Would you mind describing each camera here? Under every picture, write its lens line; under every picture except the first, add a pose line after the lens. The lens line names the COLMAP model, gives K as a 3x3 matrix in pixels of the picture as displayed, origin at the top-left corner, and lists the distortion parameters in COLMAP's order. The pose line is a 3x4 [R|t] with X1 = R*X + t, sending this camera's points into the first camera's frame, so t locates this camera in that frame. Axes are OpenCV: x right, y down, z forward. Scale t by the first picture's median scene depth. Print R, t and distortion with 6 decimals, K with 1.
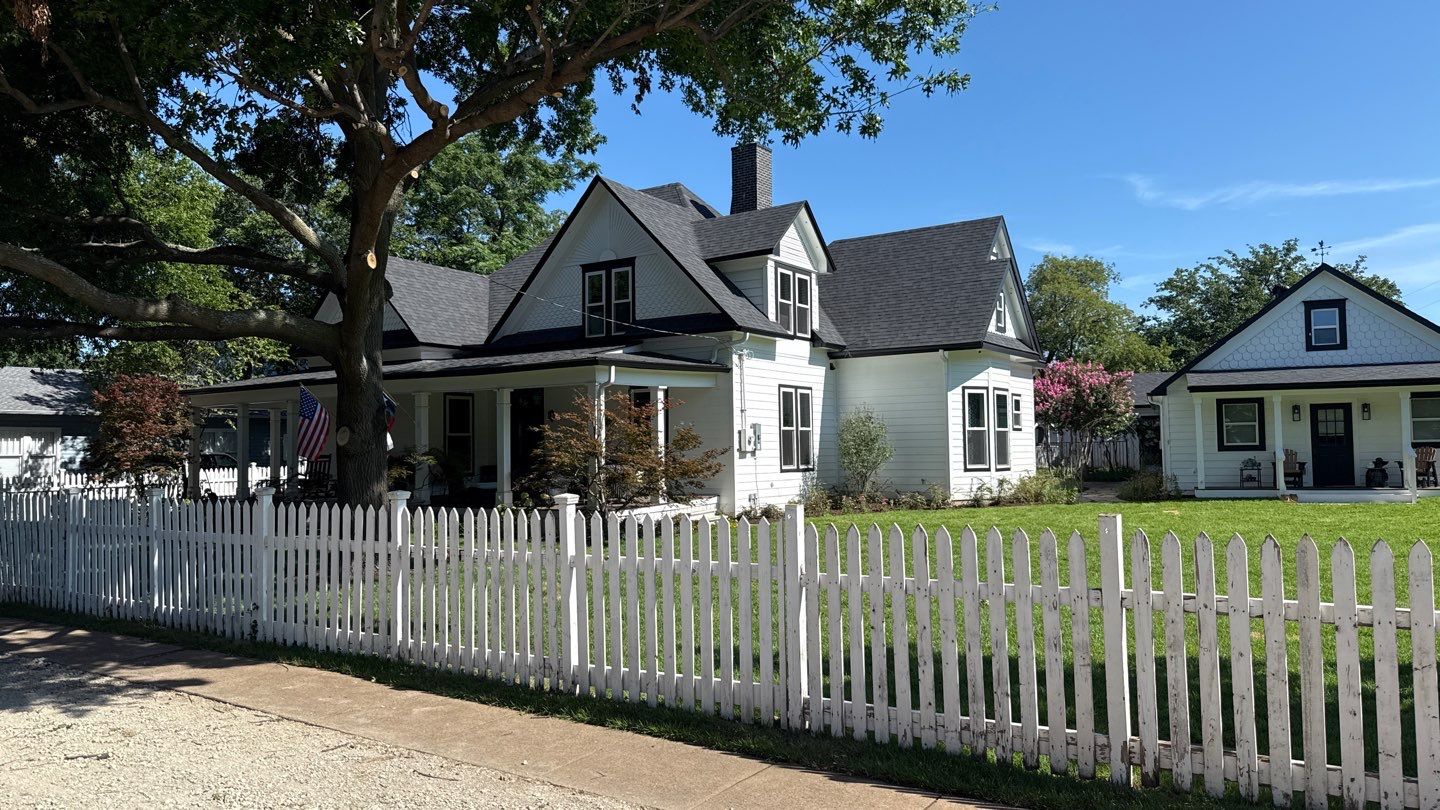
lens RADIAL K [[1017.4, 0, 727.6], [0, 1017.4, 394.6], [0, 0, 1]] dist [-0.027087, -0.022095]
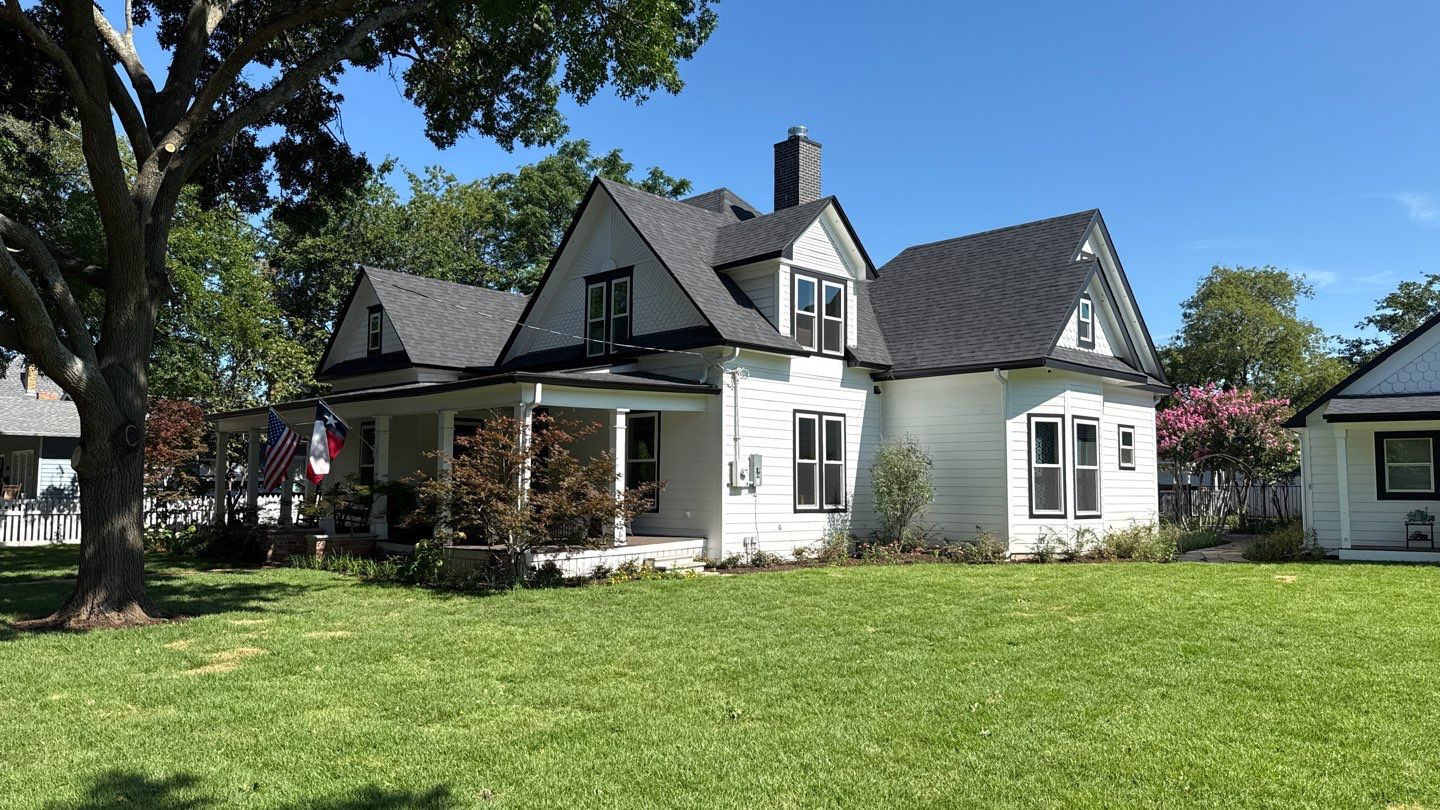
lens RADIAL K [[1017.4, 0, 715.4], [0, 1017.4, 401.1], [0, 0, 1]] dist [-0.027087, -0.022095]
pose [[0.974420, 0.001848, -0.224728, 0.170549], [-0.008767, 0.999518, -0.029794, 0.008461], [0.224564, 0.031002, 0.973966, 0.148296]]
